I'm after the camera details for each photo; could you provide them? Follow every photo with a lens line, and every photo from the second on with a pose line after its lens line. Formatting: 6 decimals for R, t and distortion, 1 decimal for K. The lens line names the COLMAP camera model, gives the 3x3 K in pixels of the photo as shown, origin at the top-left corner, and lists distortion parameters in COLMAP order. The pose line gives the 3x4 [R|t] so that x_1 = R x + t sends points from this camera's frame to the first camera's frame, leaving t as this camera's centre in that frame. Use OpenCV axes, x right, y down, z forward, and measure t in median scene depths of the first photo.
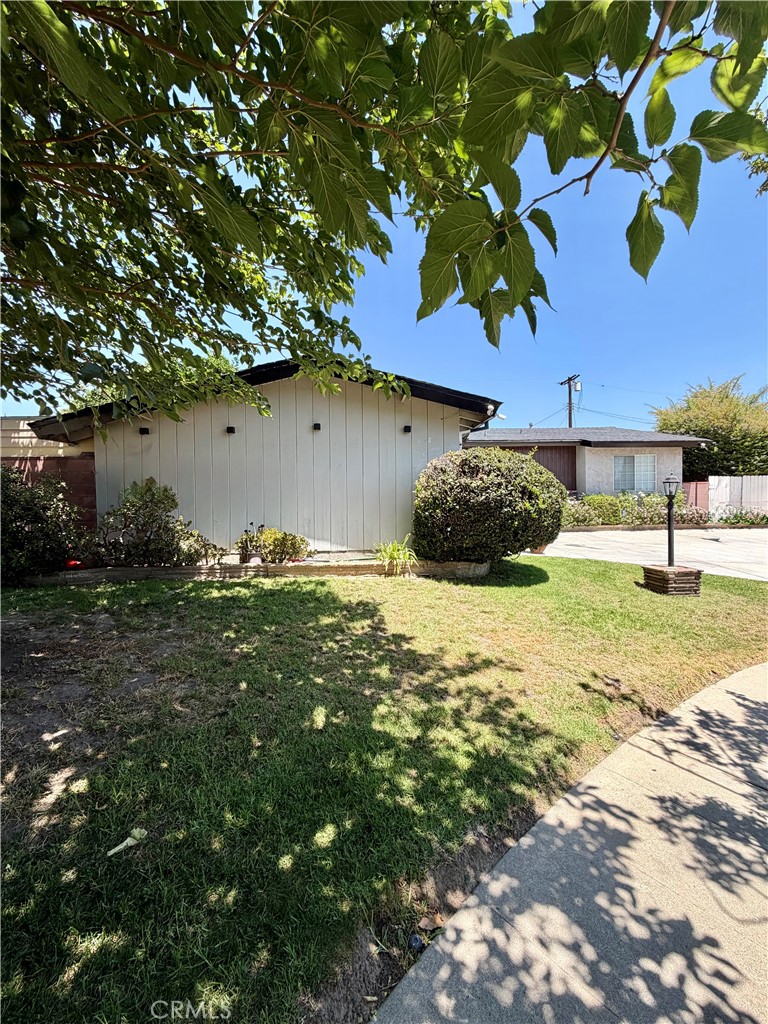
lens RADIAL K [[412.5, 0, 385.4], [0, 412.5, 511.1], [0, 0, 1]] dist [0.010408, -0.000776]
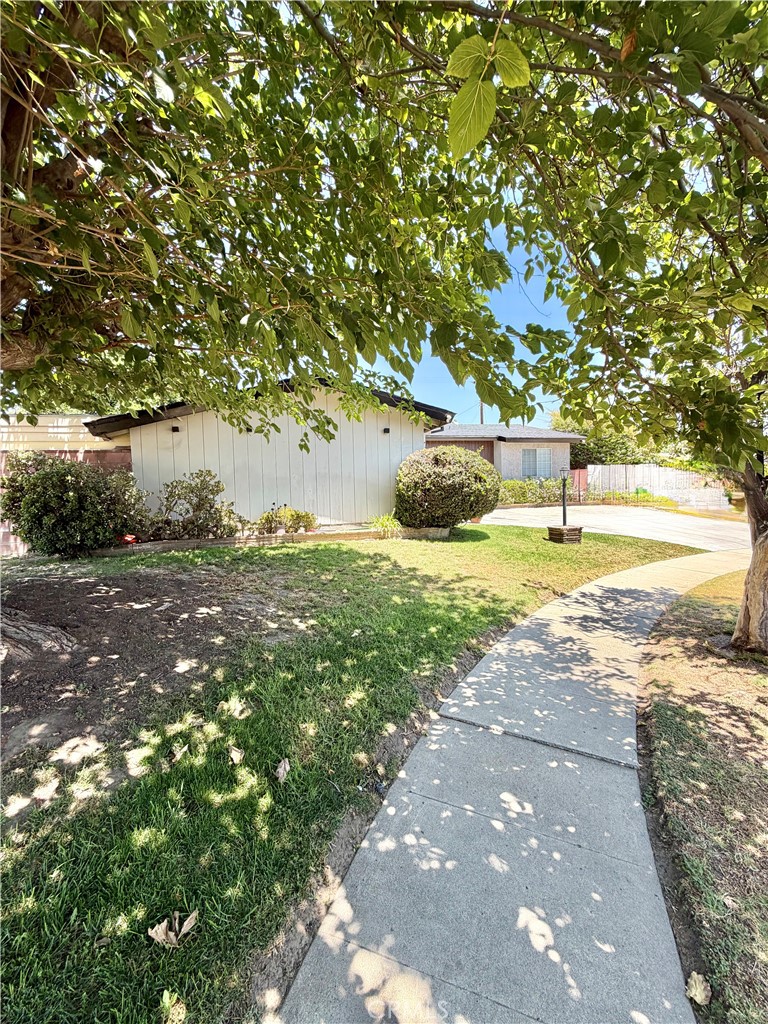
lens RADIAL K [[412.5, 0, 382.9], [0, 412.5, 510.4], [0, 0, 1]] dist [0.010408, -0.000776]
pose [[0.980034, -0.022466, 0.197559, -0.261368], [0.016975, 0.999422, 0.029445, 0.020851], [-0.198106, -0.025503, 0.979849, -0.350027]]
